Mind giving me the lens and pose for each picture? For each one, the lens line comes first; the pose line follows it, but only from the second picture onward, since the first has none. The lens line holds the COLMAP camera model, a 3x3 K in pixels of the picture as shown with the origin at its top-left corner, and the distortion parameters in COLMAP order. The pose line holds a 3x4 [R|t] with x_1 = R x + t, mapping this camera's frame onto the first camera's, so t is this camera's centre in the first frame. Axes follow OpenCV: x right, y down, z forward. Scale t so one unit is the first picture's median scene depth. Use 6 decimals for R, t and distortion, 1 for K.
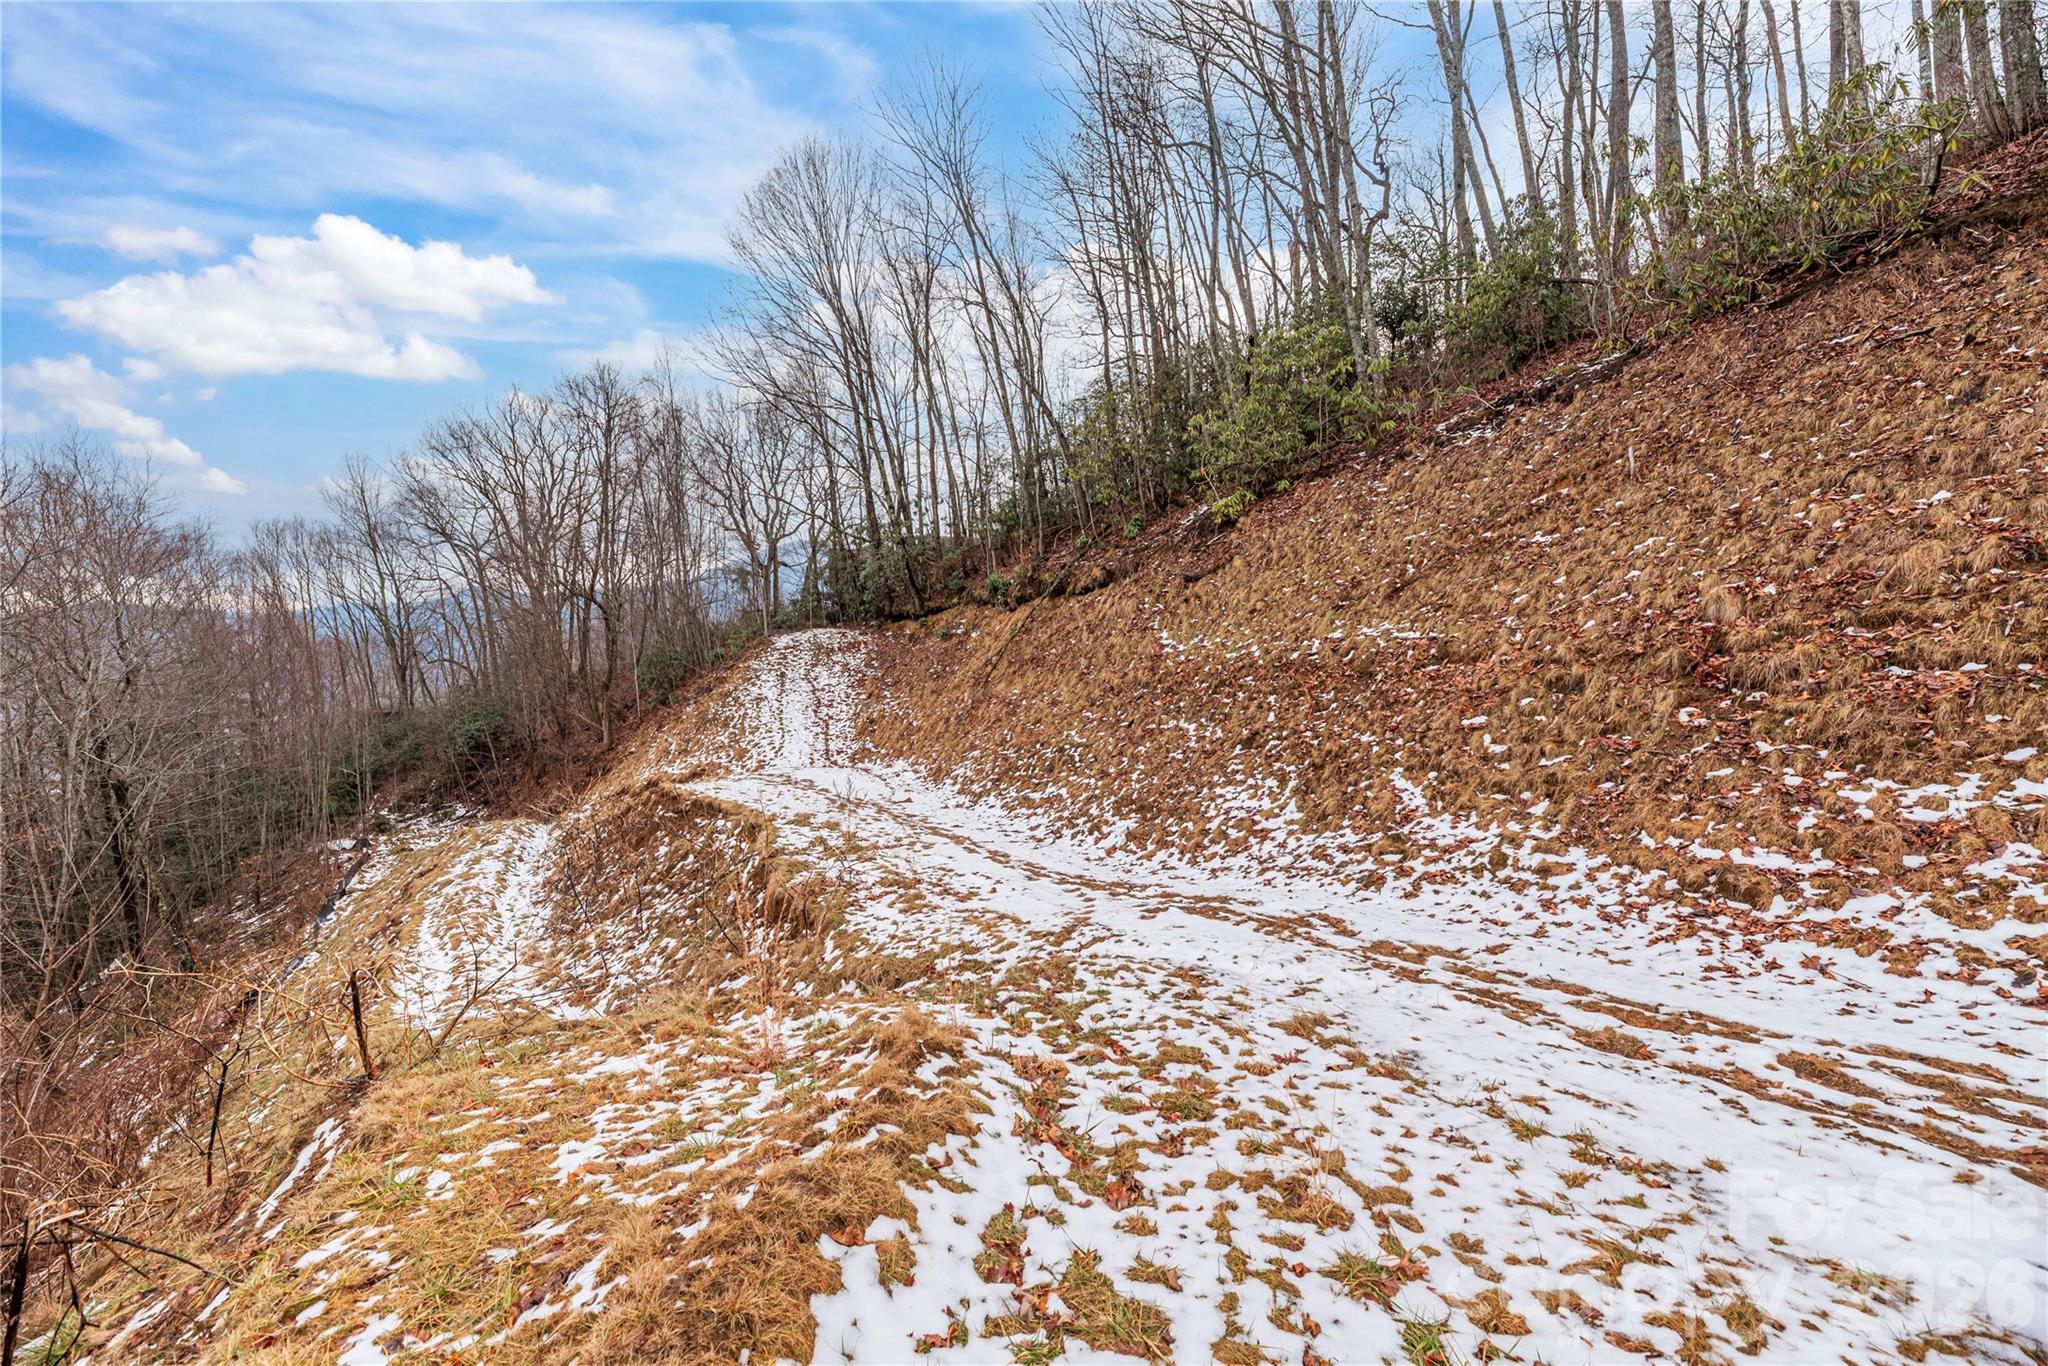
lens RADIAL K [[829.8, 0, 1019.9], [0, 829.8, 684.3], [0, 0, 1]] dist [-0.003014, 0.000806]
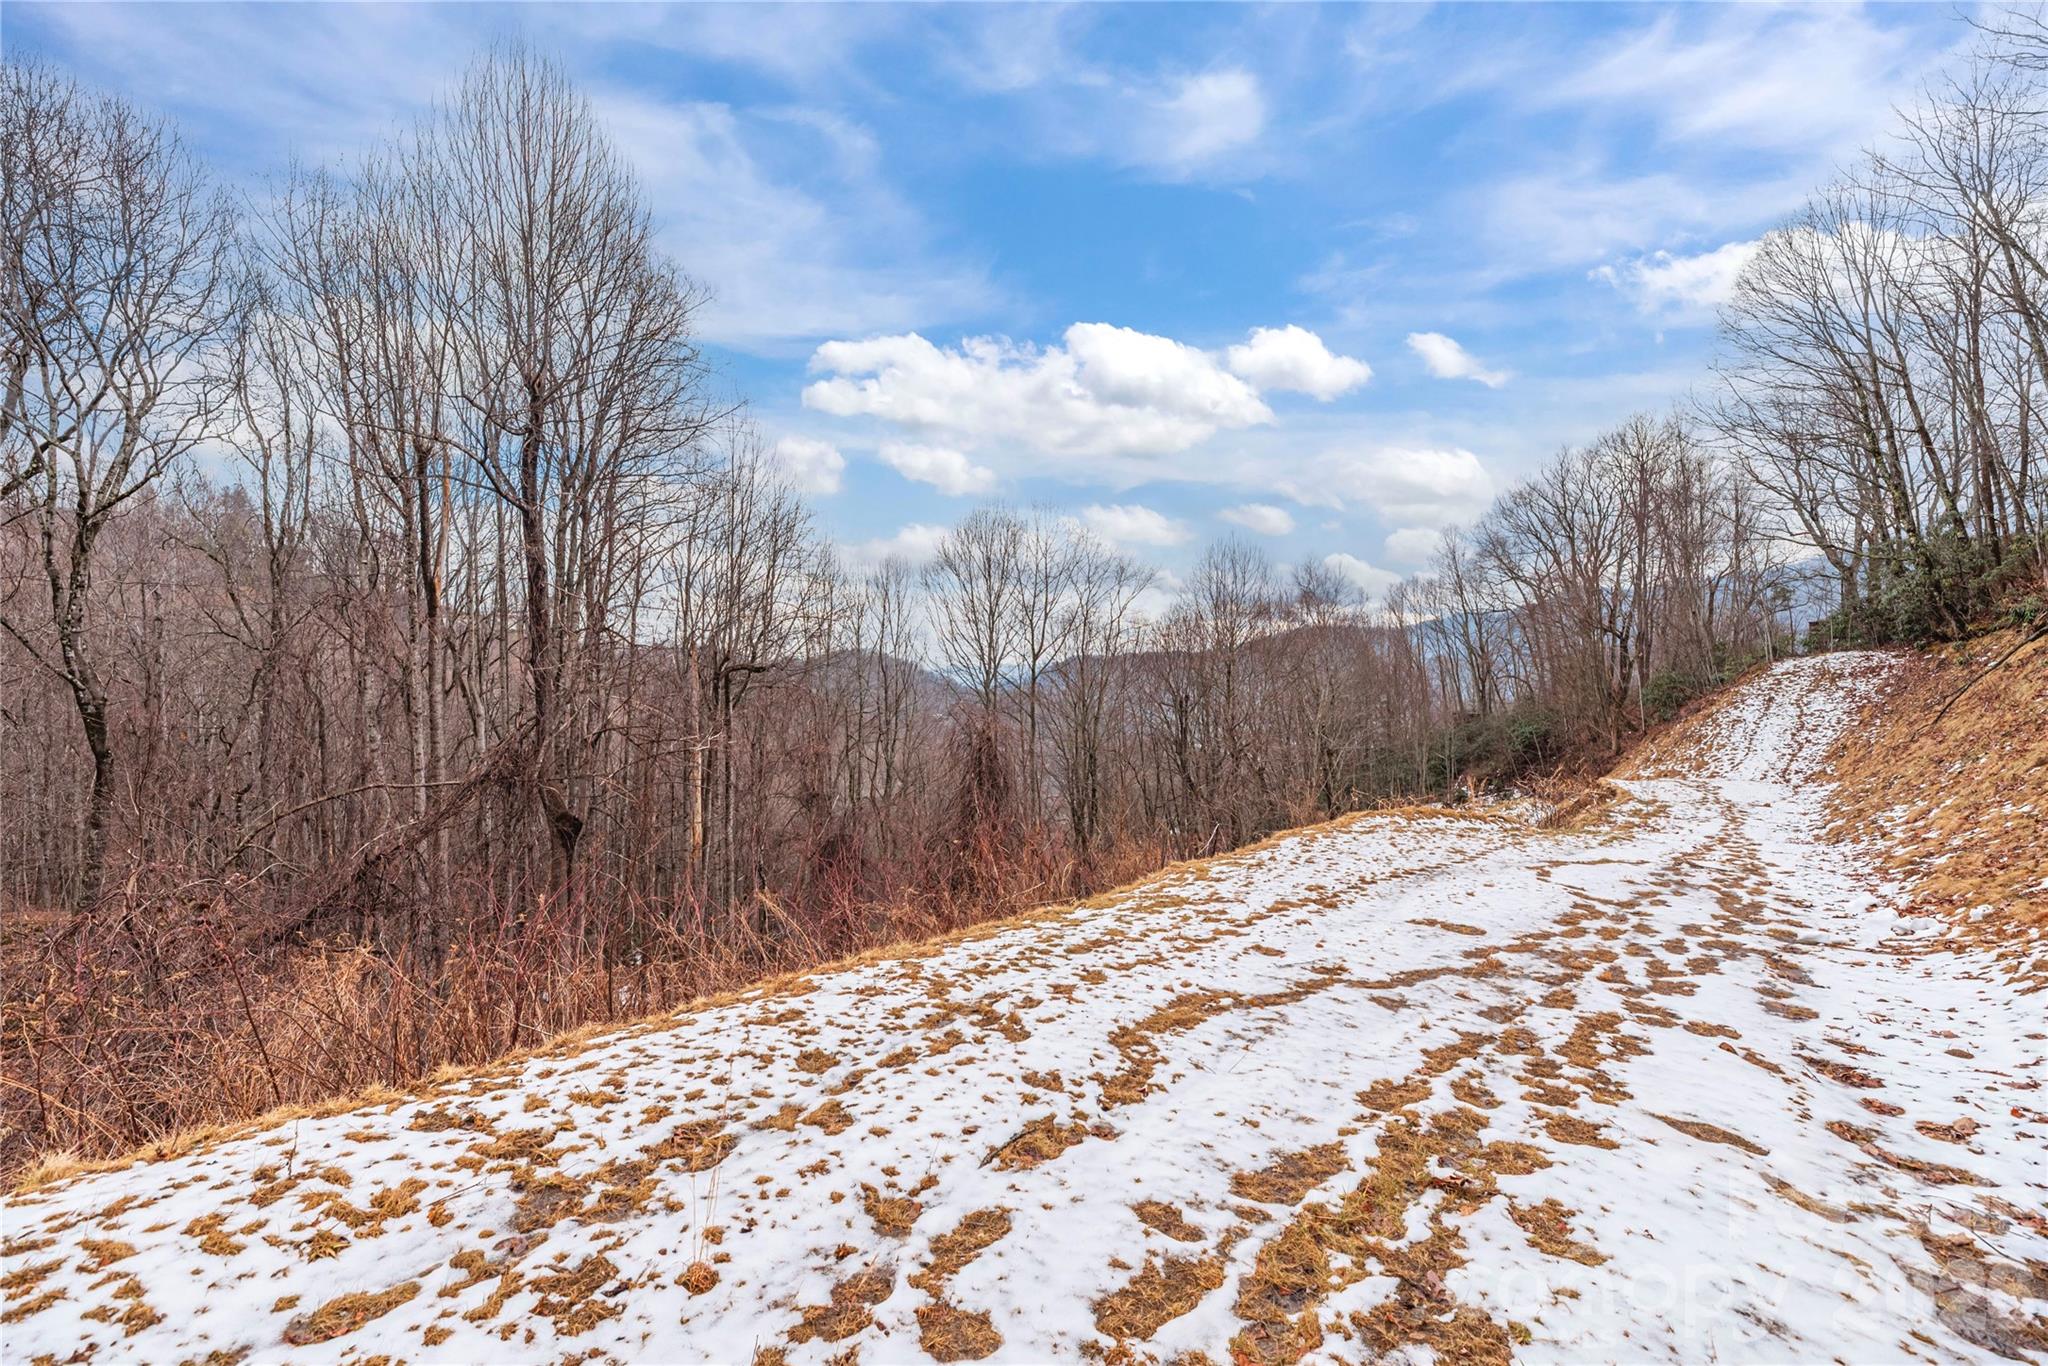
lens RADIAL K [[829.8, 0, 1021.1], [0, 829.8, 687.9], [0, 0, 1]] dist [-0.003014, 0.000806]
pose [[0.395470, 0.005671, -0.918461, 0.323275], [-0.001373, 0.999983, 0.005583, -0.030779], [0.918478, -0.000947, 0.395471, -0.348401]]
